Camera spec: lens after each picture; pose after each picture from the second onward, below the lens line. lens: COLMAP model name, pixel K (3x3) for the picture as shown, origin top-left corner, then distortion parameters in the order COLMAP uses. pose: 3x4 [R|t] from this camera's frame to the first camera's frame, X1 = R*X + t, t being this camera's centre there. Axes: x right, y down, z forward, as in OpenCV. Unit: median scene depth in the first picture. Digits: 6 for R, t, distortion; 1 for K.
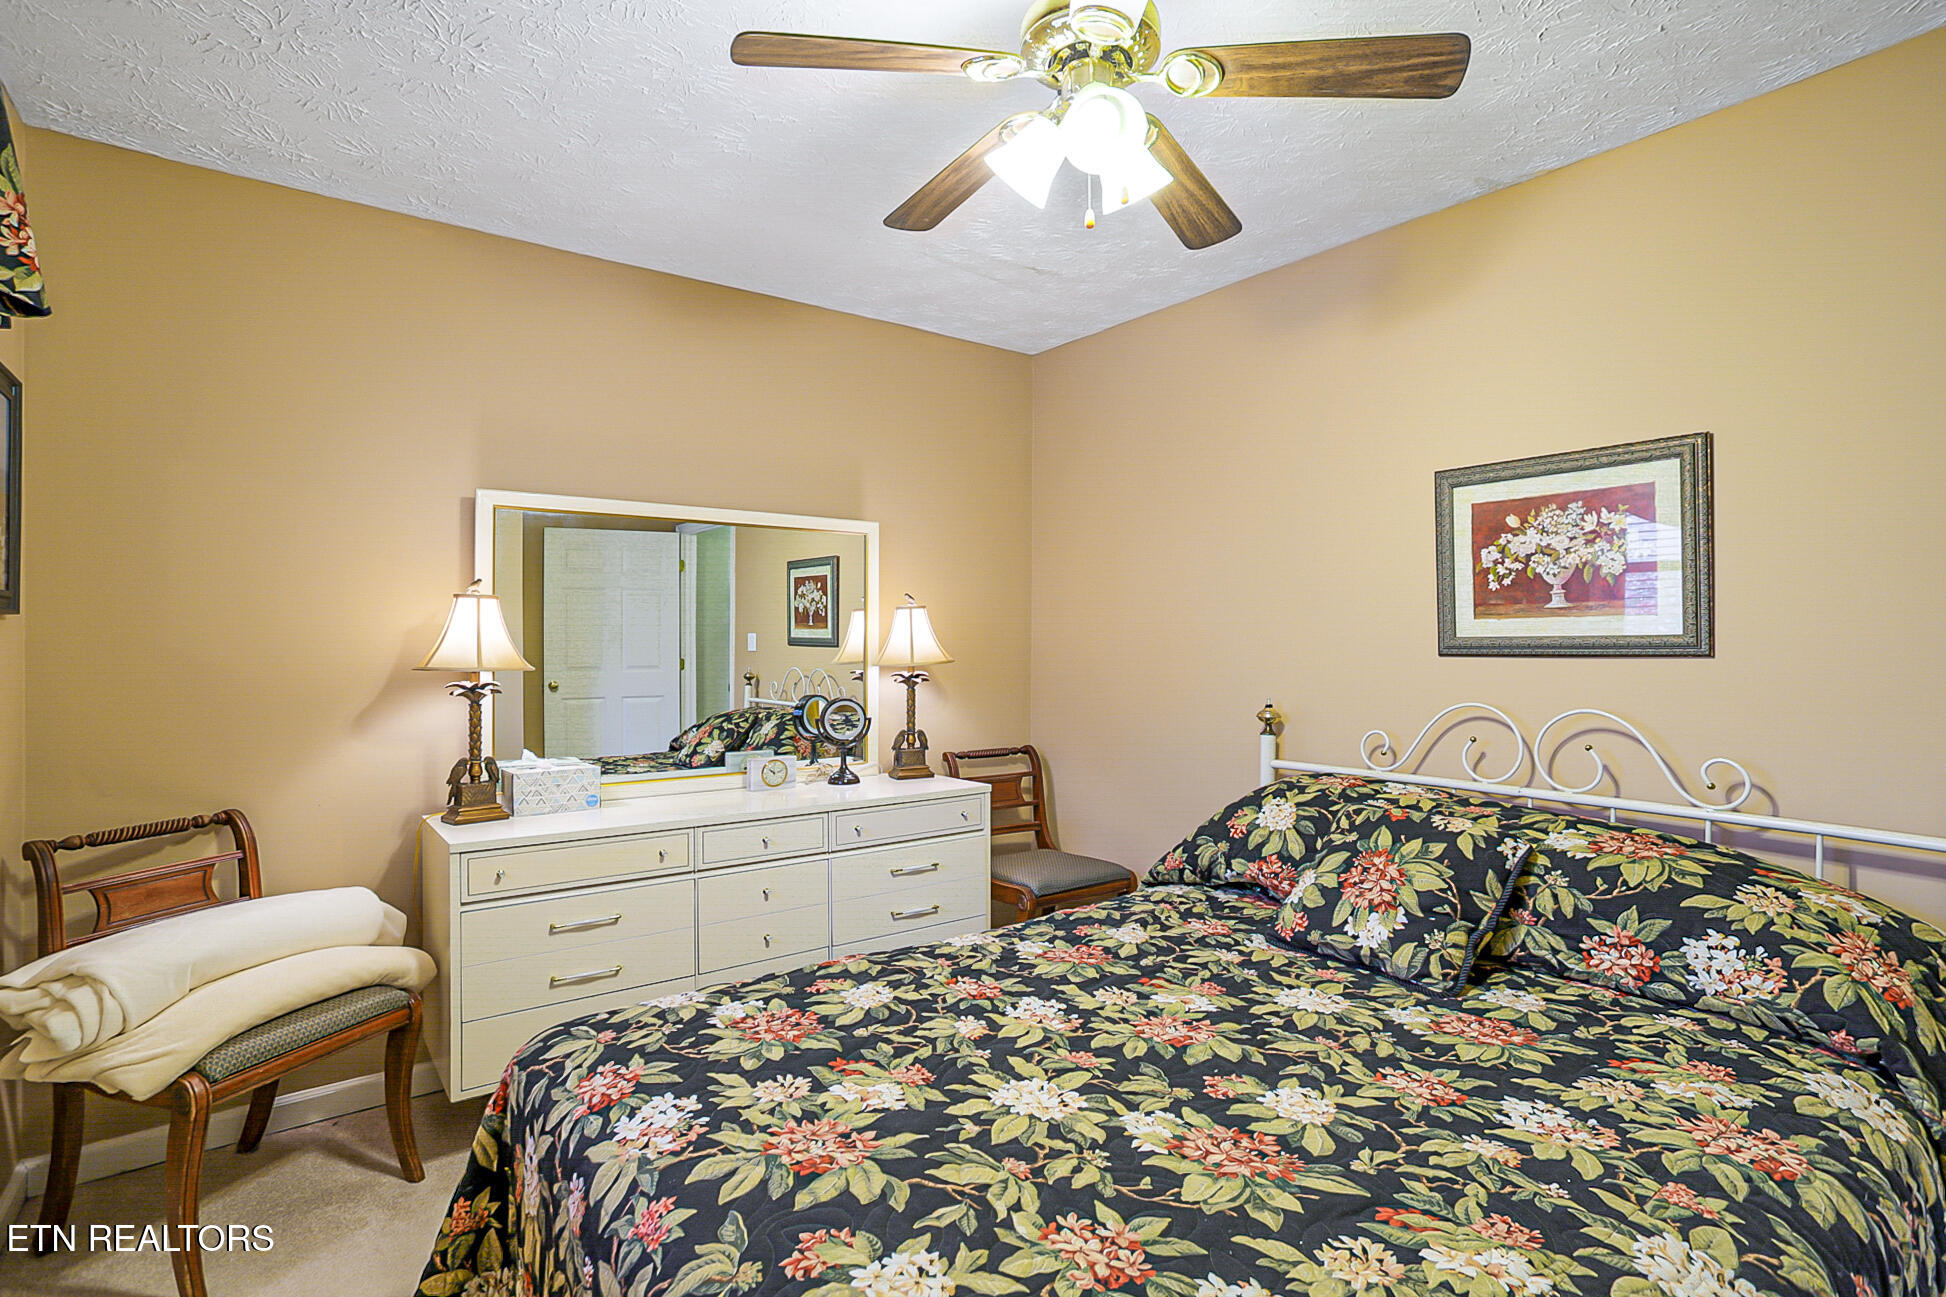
lens RADIAL K [[961.8, 0, 977.8], [0, 961.8, 640.5], [0, 0, 1]] dist [-0.061444, 0.037463]
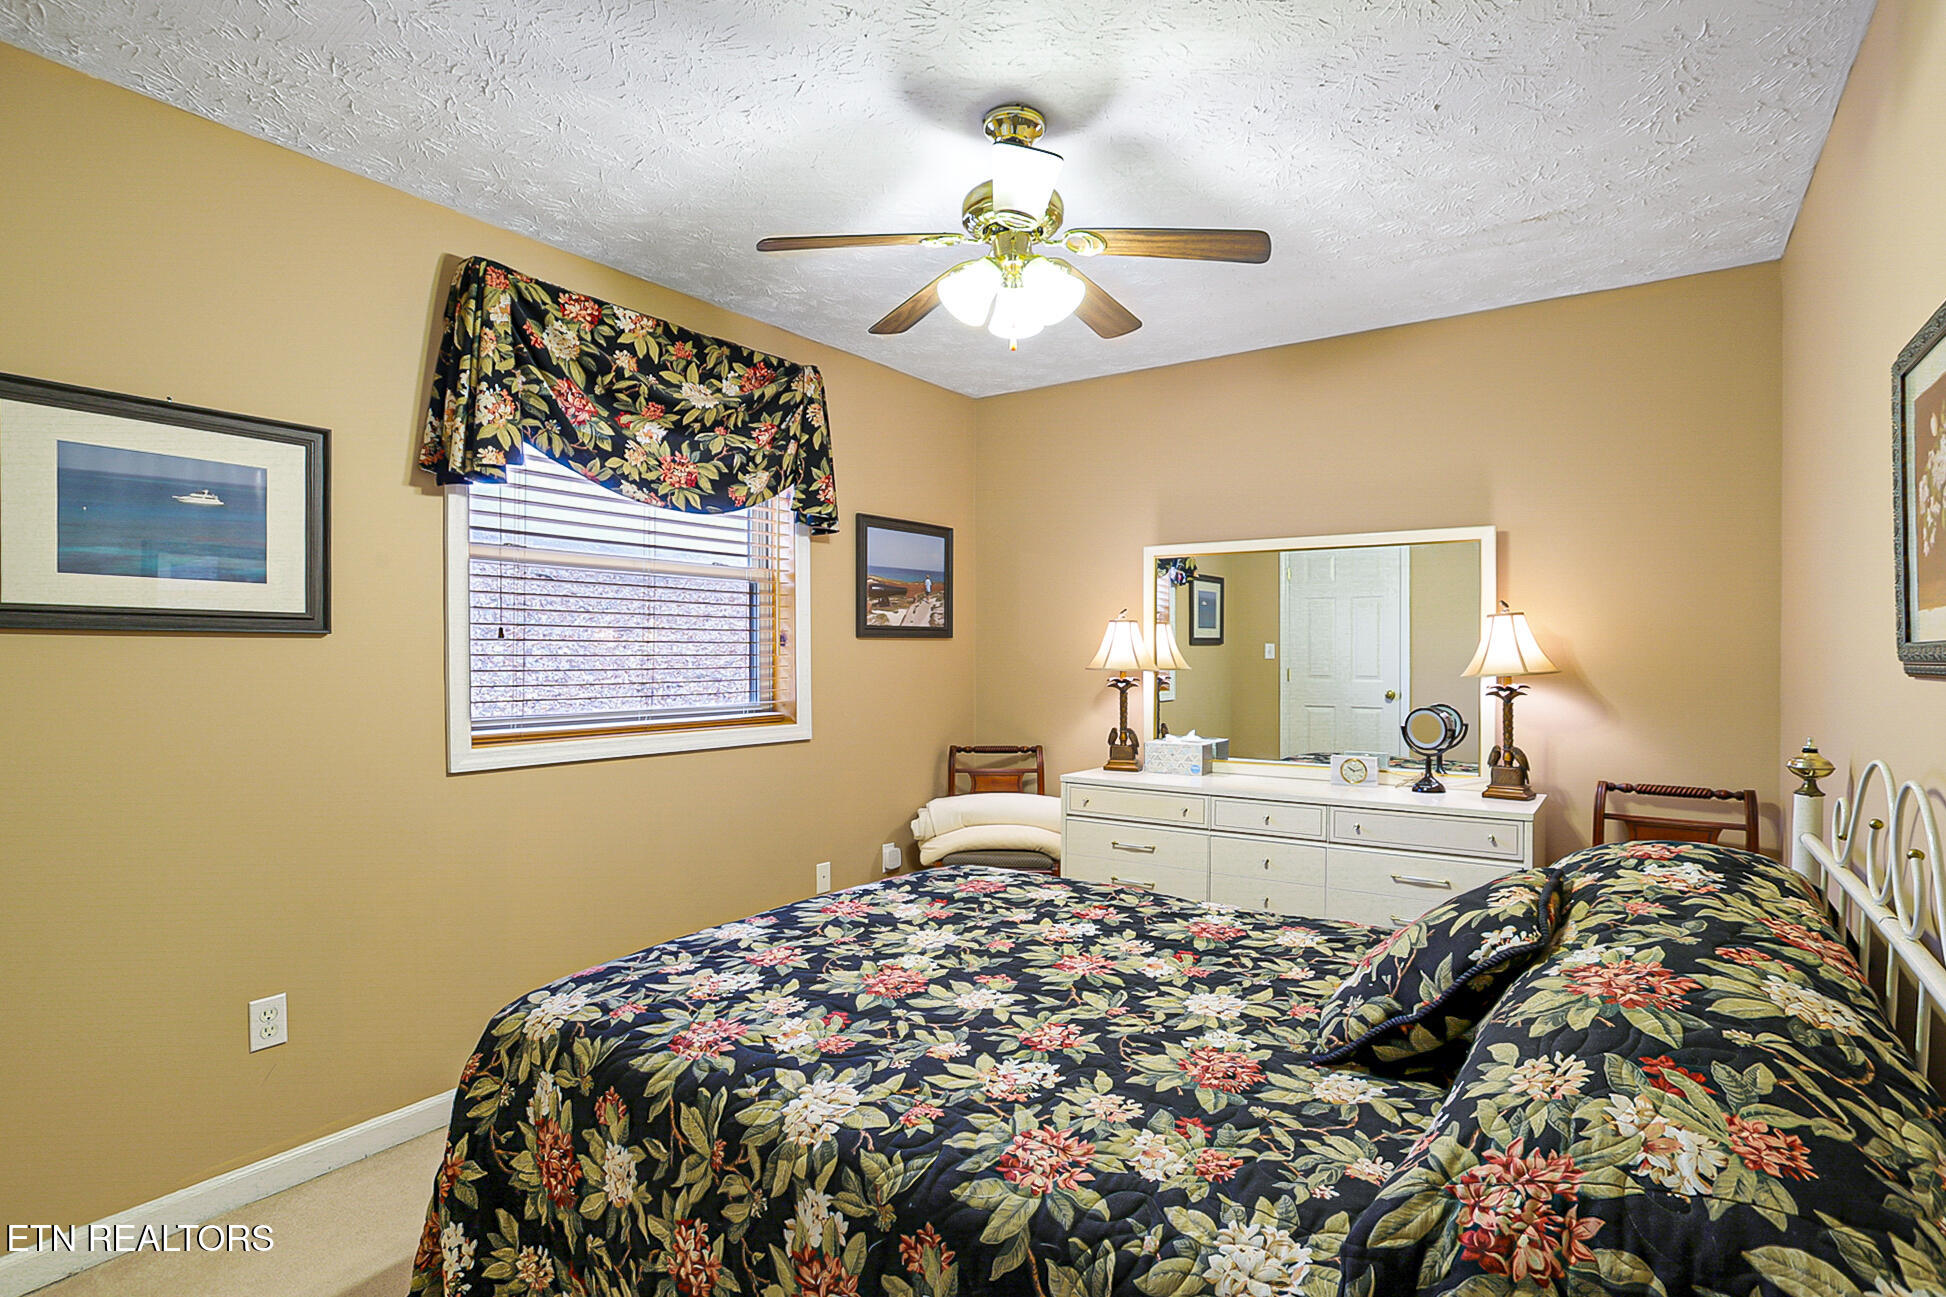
lens RADIAL K [[961.8, 0, 977.8], [0, 961.8, 640.5], [0, 0, 1]] dist [-0.061444, 0.037463]
pose [[0.318339, -0.009799, -0.947926, 1.323475], [-0.000611, 0.999944, -0.010542, 0.000130], [0.947977, 0.003936, 0.318315, 0.461941]]
